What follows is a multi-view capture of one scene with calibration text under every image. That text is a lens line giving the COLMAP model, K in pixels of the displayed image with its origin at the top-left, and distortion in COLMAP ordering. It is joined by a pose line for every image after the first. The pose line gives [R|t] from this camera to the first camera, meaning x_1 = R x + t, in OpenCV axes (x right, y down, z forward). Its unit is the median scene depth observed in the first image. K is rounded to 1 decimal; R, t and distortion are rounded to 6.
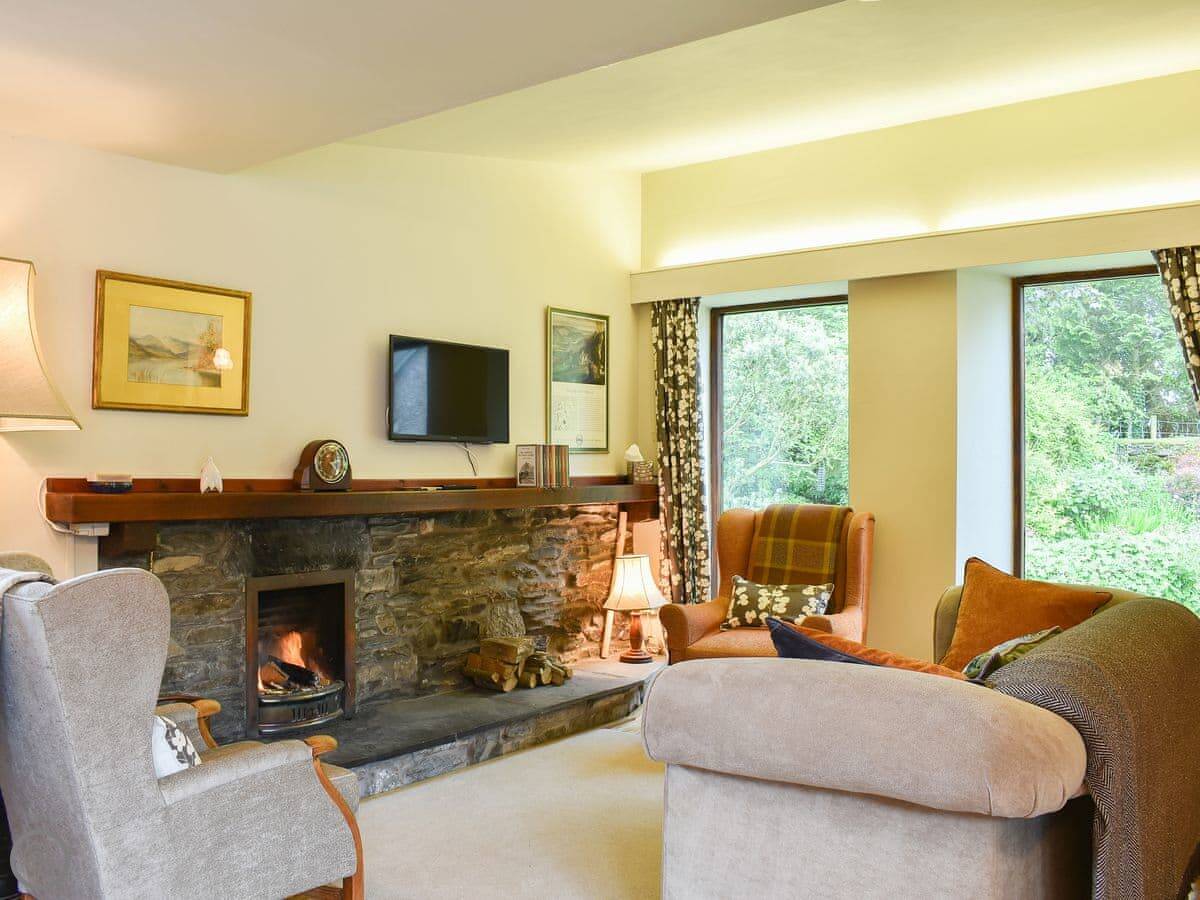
lens RADIAL K [[1046.3, 0, 600.0], [0, 1046.3, 450.0], [0, 0, 1]] dist [-0.092986, 0.005867]
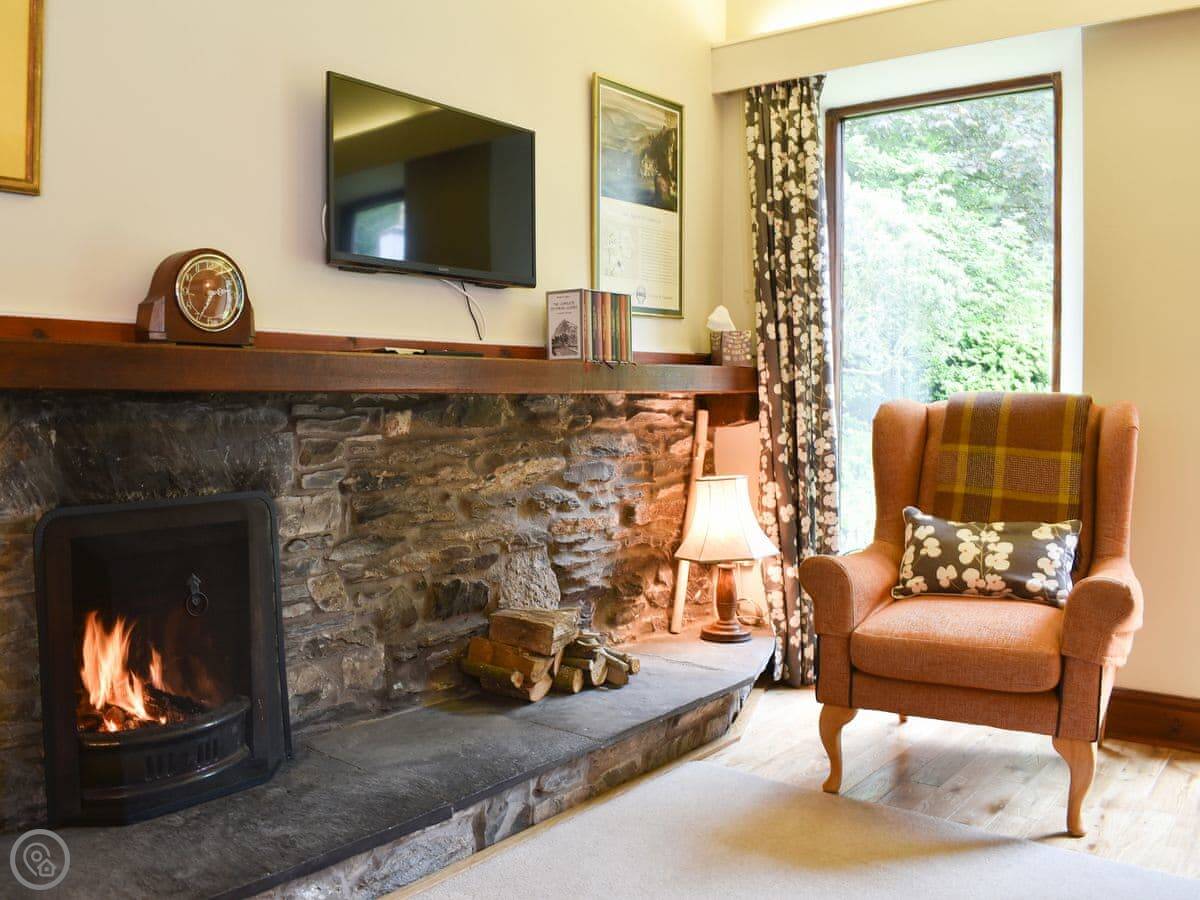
lens RADIAL K [[1068.8, 0, 576.6], [0, 1068.8, 450.2], [0, 0, 1]] dist [-0.092958, 0.009100]
pose [[0.999907, -0.000580, -0.013634, -0.056941], [0.001470, 0.997861, 0.065351, 0.048242], [0.013567, -0.065365, 0.997769, 0.396434]]
